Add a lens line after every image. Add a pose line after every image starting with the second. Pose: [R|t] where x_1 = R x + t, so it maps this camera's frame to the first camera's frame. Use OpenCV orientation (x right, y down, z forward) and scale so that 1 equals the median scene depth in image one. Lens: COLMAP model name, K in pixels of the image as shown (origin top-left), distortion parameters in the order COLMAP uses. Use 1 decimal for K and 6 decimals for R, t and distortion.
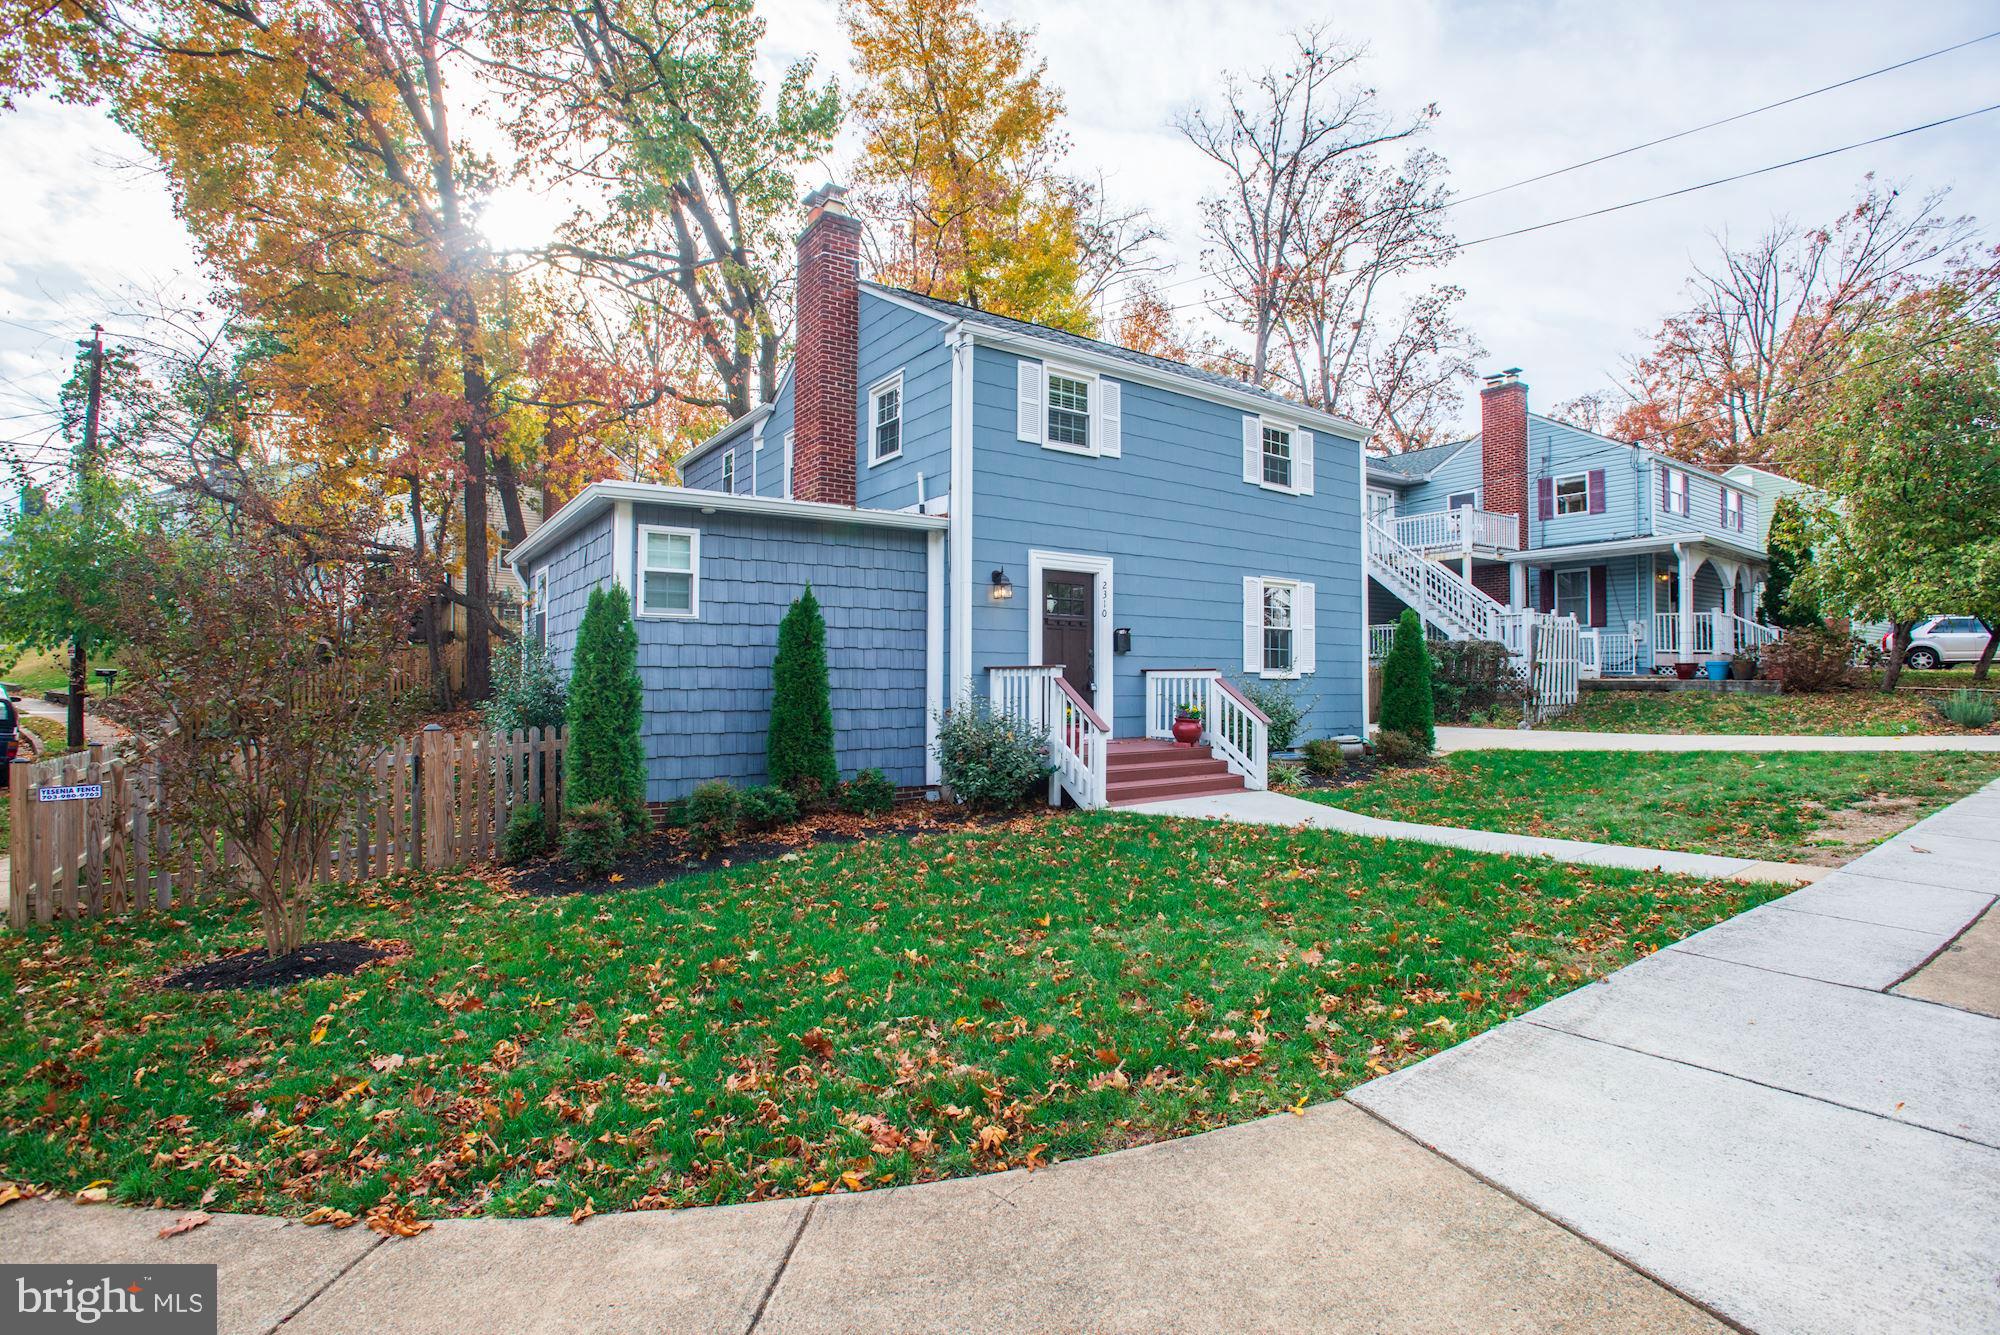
lens RADIAL K [[975.3, 0, 1010.9], [0, 975.3, 656.7], [0, 0, 1]] dist [-0.064945, 0.027652]
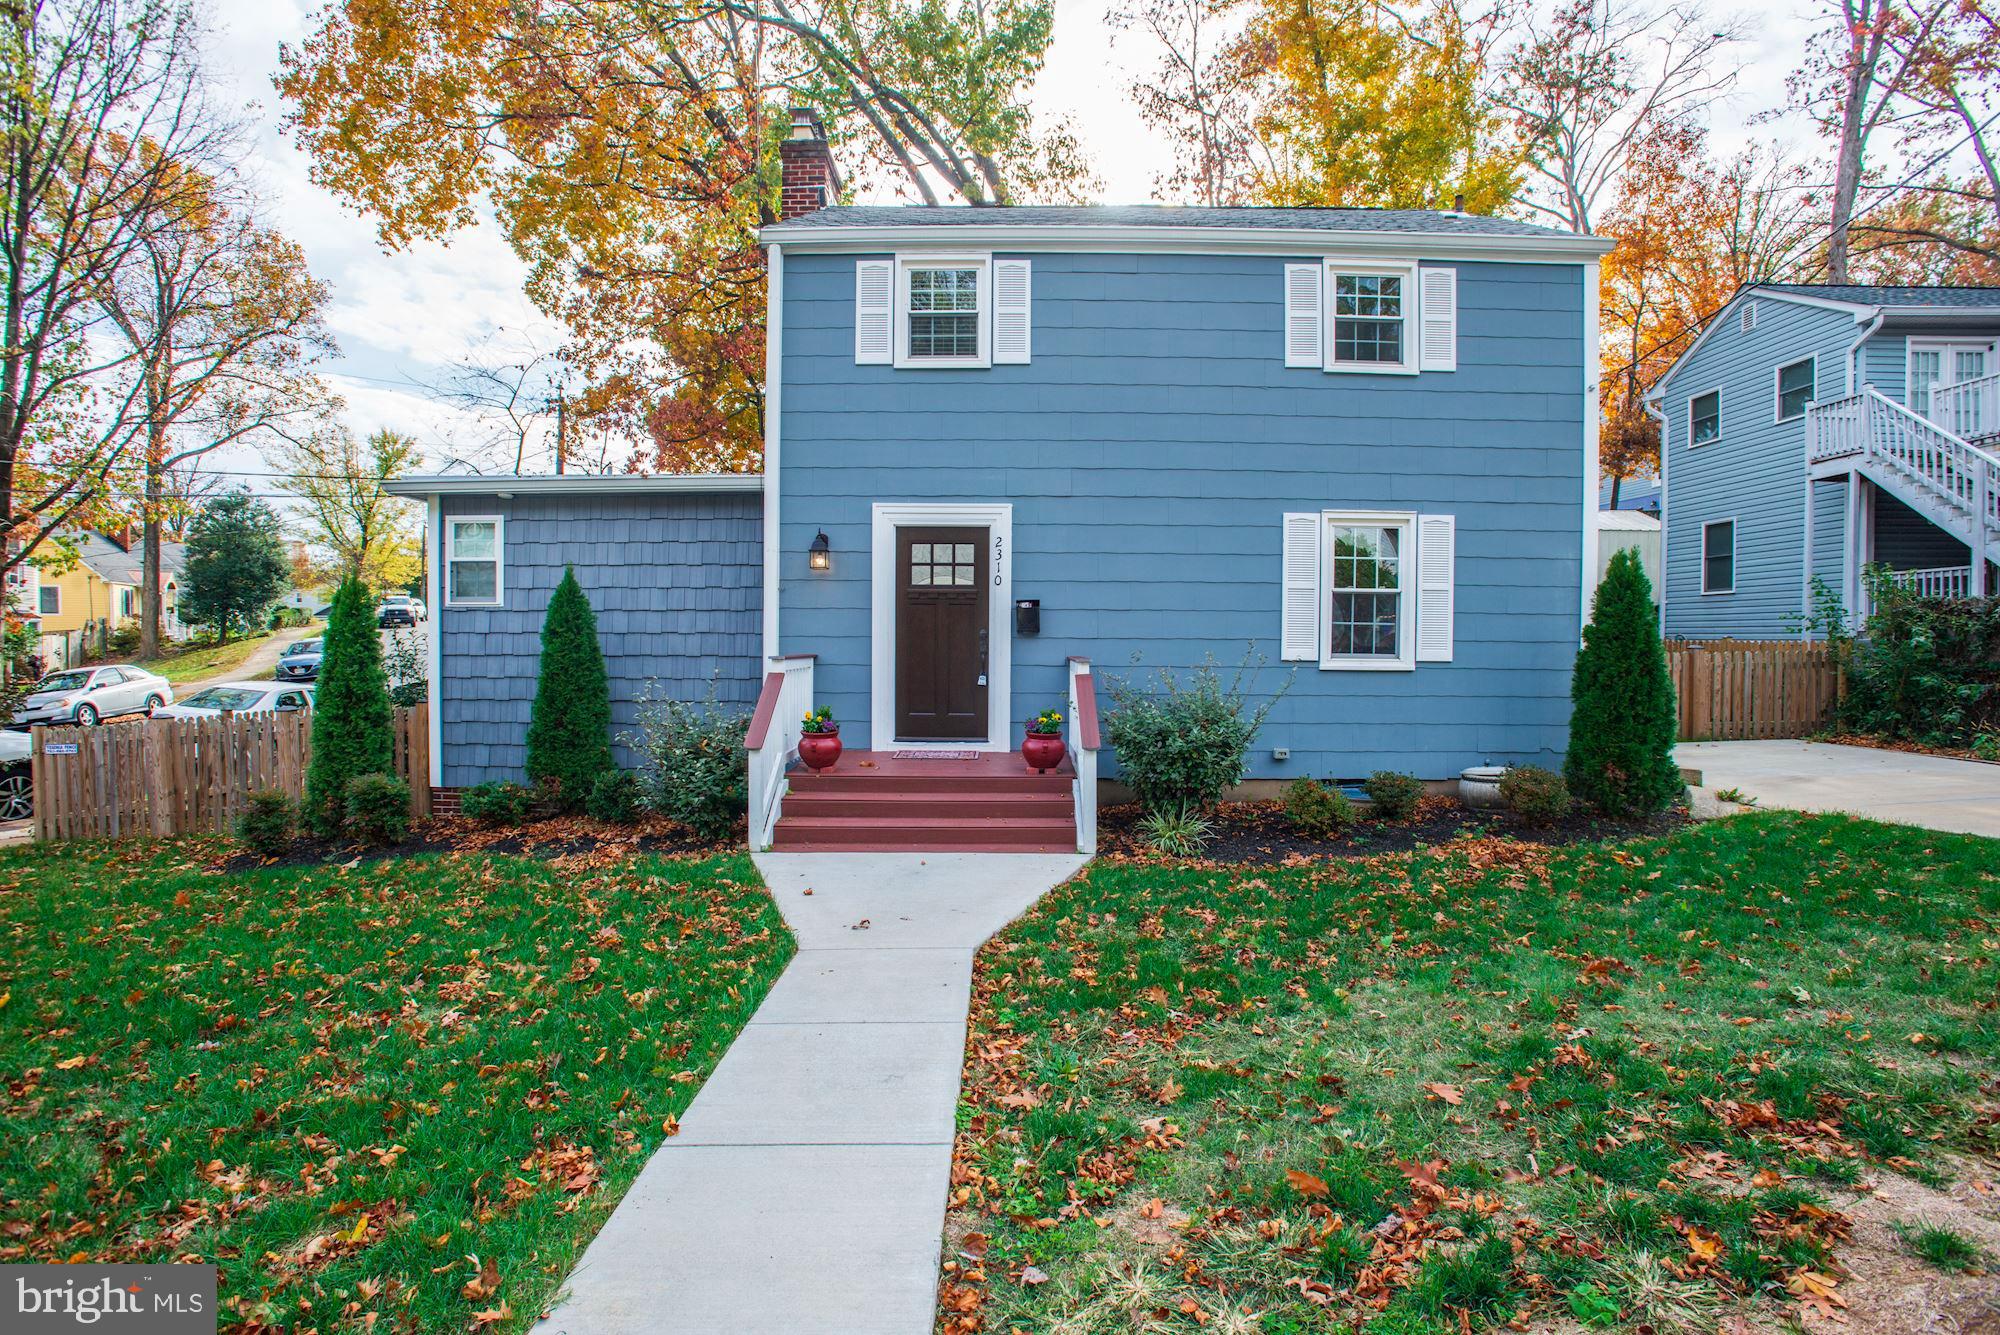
lens RADIAL K [[975.3, 0, 1010.9], [0, 975.3, 656.7], [0, 0, 1]] dist [-0.064945, 0.027652]
pose [[0.809765, 0.009800, -0.586672, 0.541437], [0.011920, 0.999379, 0.033147, -0.011460], [0.586633, -0.033835, 0.809146, 0.414536]]
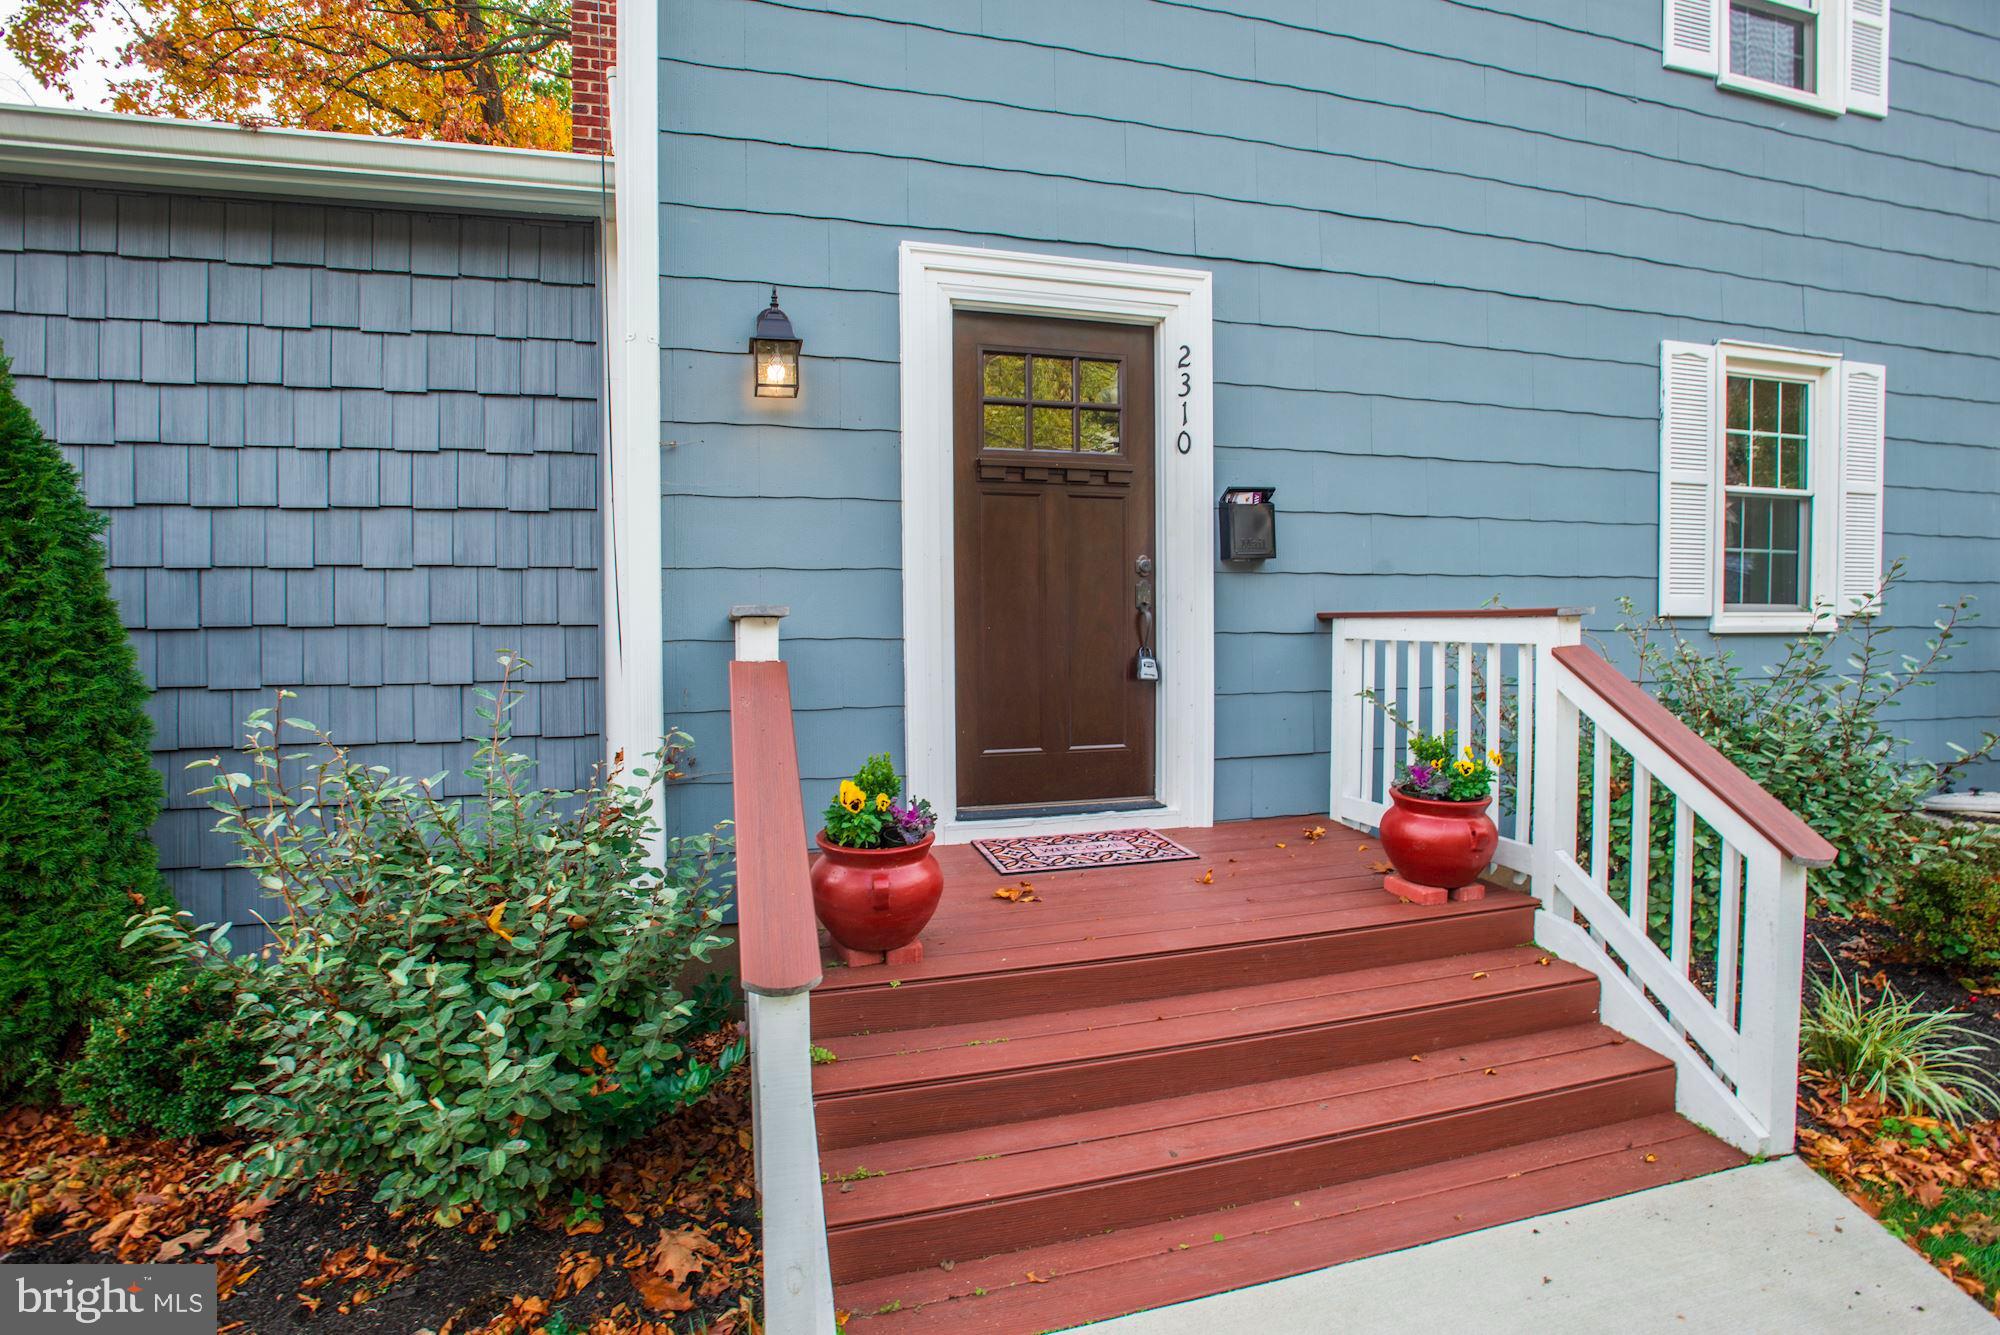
lens RADIAL K [[975.3, 0, 1010.9], [0, 975.3, 656.7], [0, 0, 1]] dist [-0.064945, 0.027652]
pose [[0.941961, 0.000302, -0.335723, 0.152061], [0.020115, 0.998152, 0.057336, 0.007190], [0.335120, -0.060761, 0.940214, 0.678684]]
